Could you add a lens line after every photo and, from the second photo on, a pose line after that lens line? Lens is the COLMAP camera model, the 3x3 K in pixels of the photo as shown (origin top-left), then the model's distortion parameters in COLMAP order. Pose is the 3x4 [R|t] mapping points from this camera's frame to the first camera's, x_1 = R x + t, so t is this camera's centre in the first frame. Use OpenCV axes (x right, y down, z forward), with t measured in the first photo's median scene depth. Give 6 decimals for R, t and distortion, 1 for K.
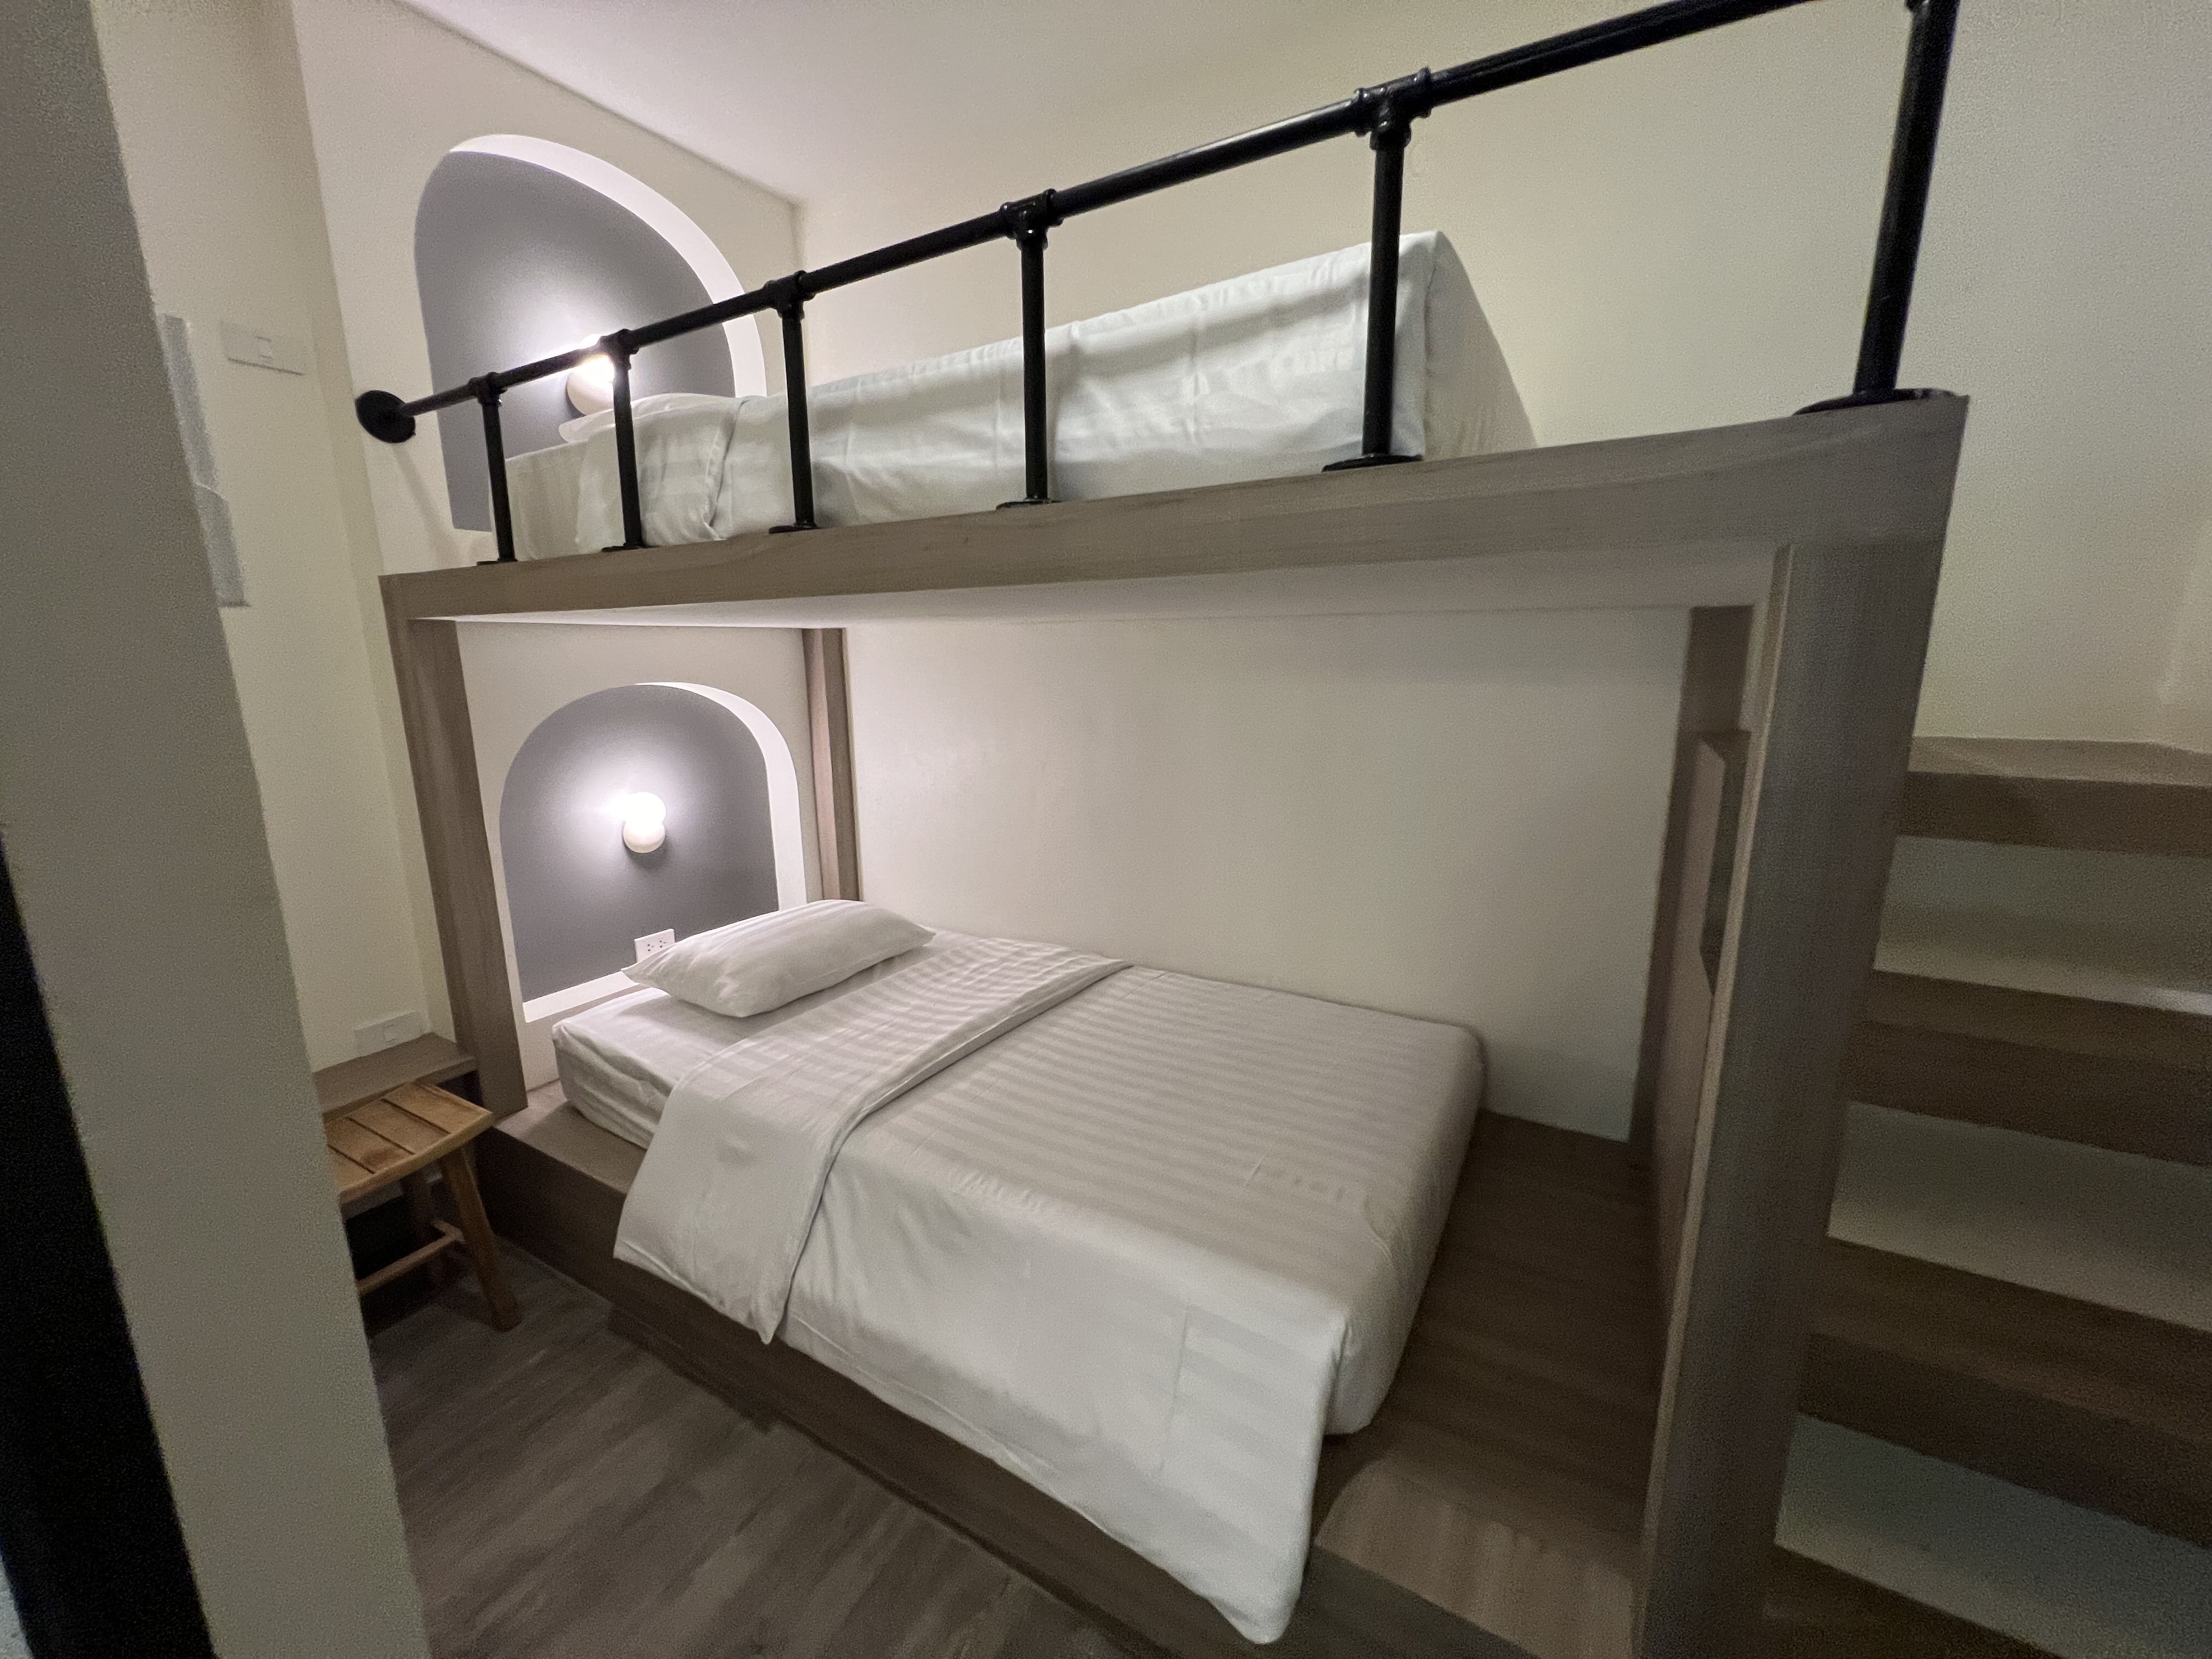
lens RADIAL K [[885.6, 0, 1105.1], [0, 885.6, 831.9], [0, 0, 1]] dist [-0.003619, 0.000894]
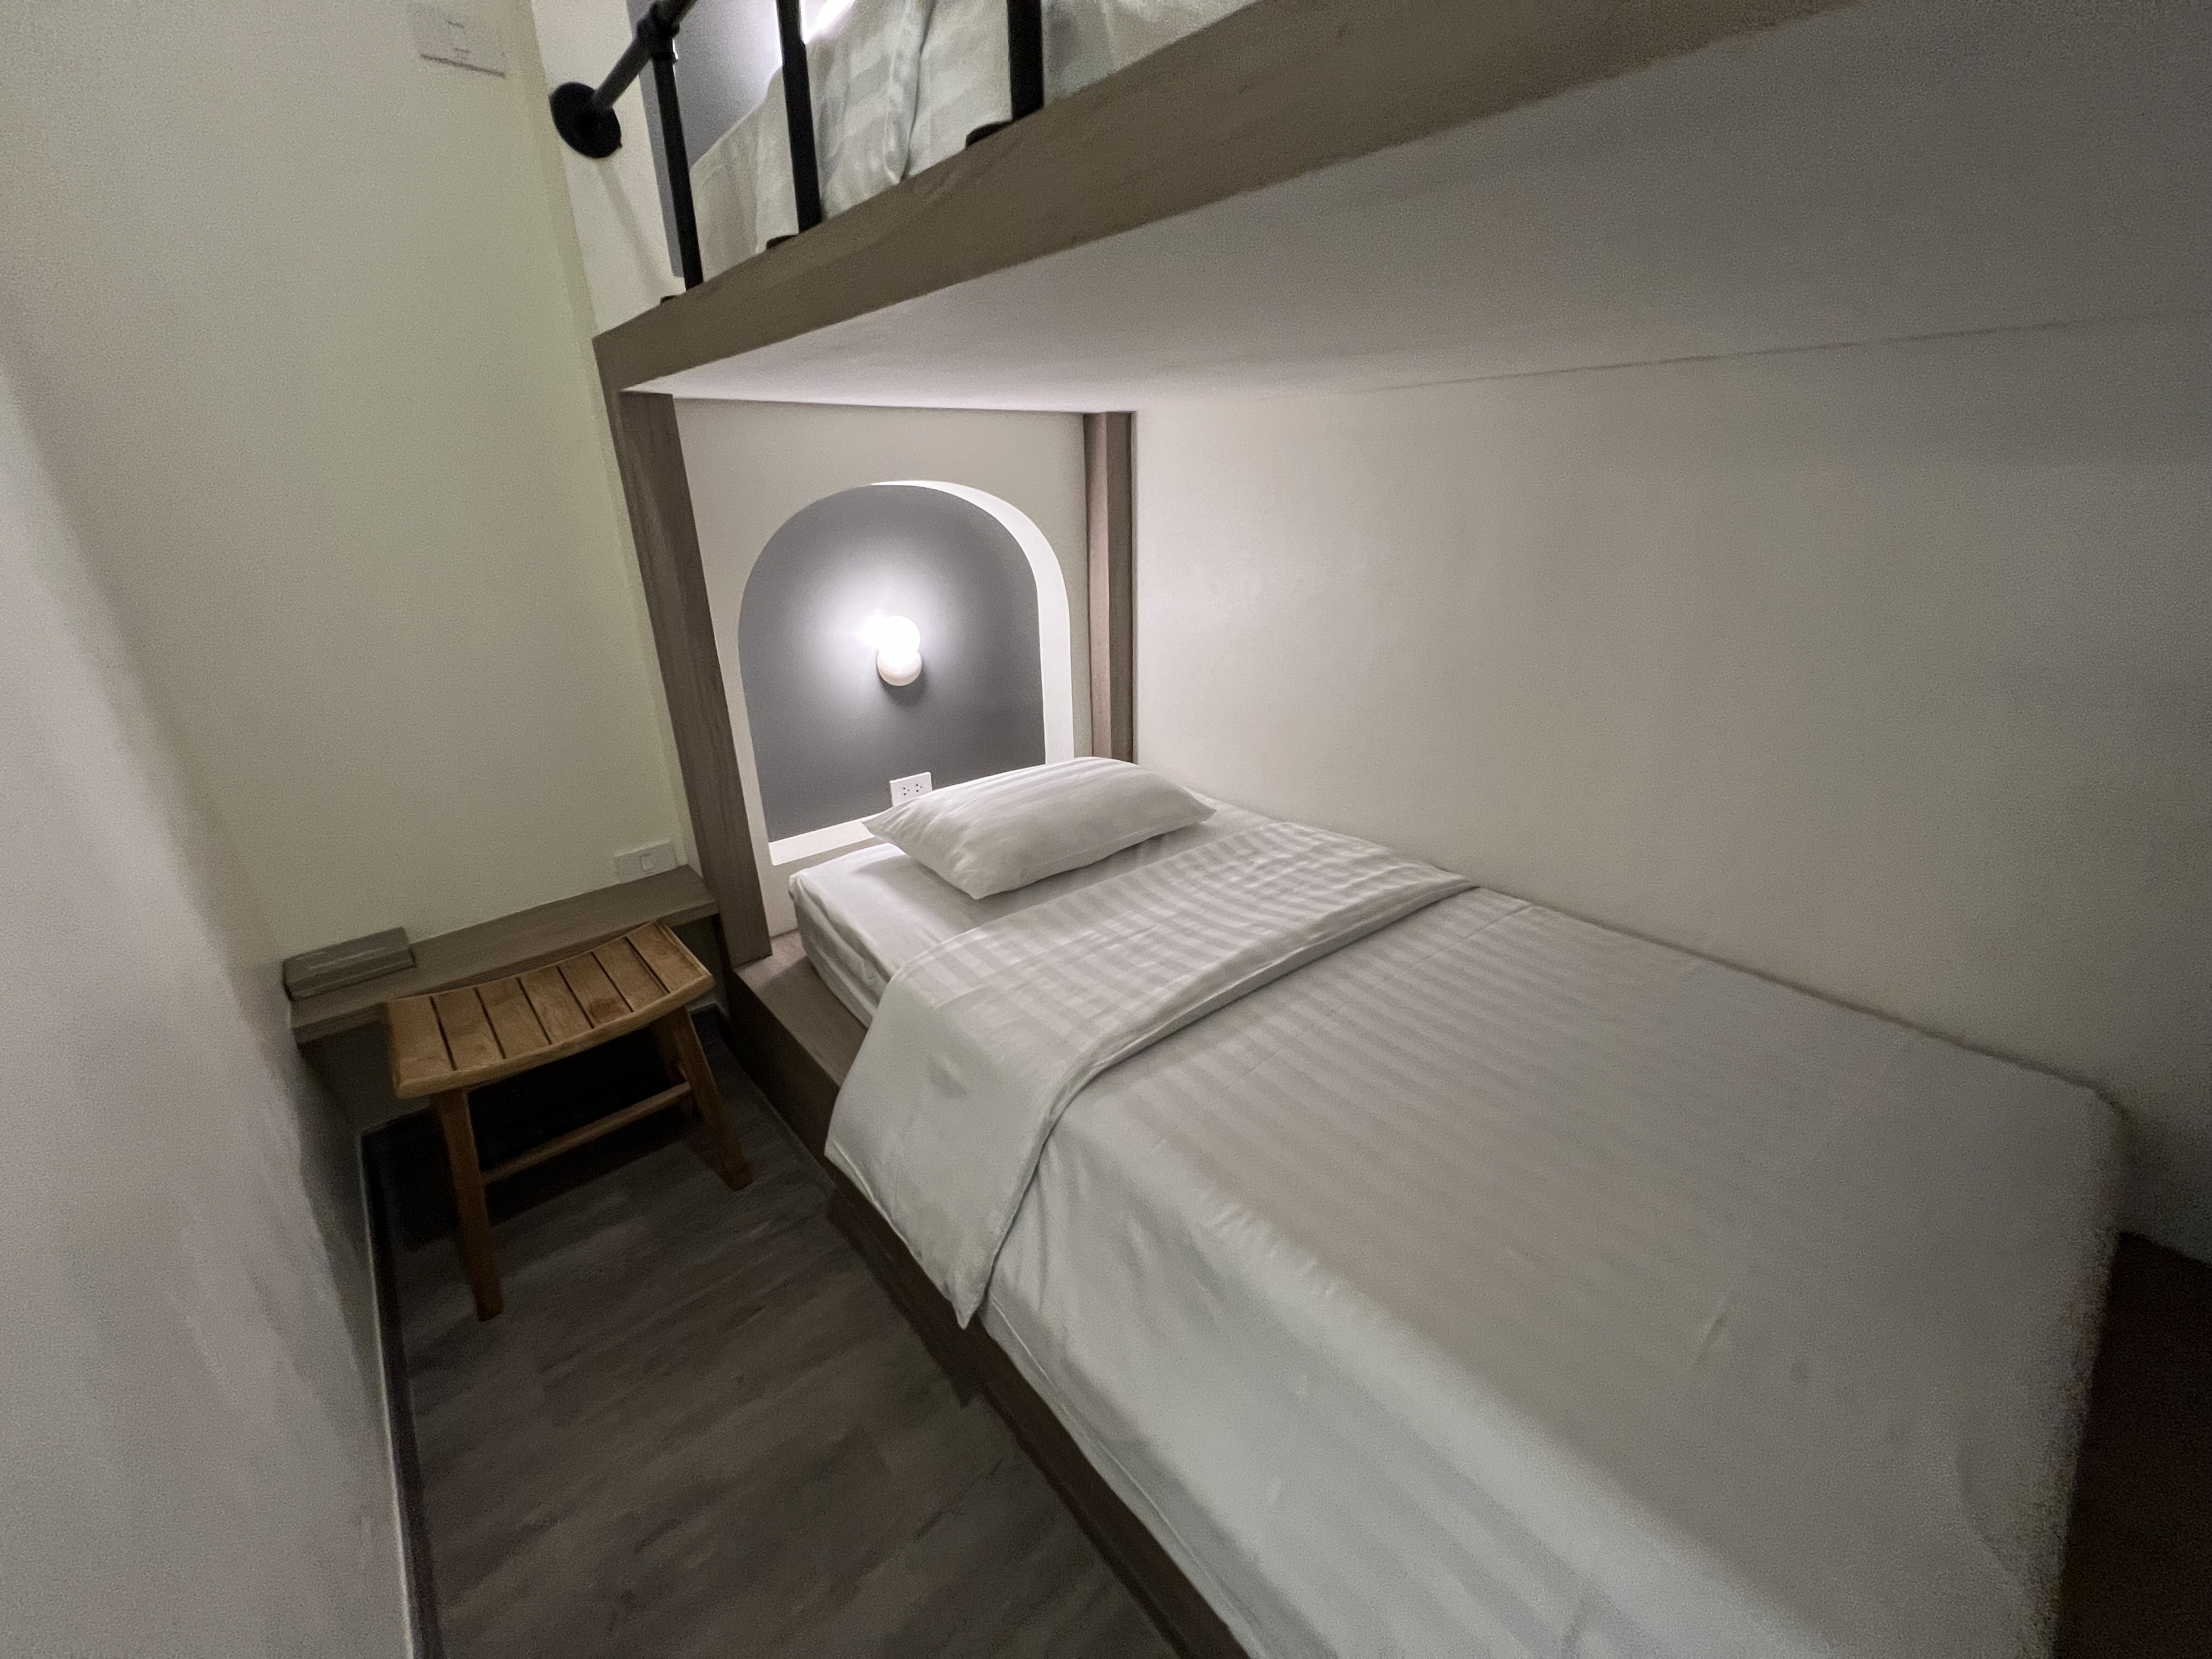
lens RADIAL K [[885.6, 0, 1111.4], [0, 885.6, 826.8], [0, 0, 1]] dist [-0.003619, 0.000894]
pose [[0.946697, 0.112682, -0.301775, -0.051772], [-0.058037, 0.981156, 0.184294, -0.018289], [0.316855, -0.156956, 0.935397, 0.295724]]
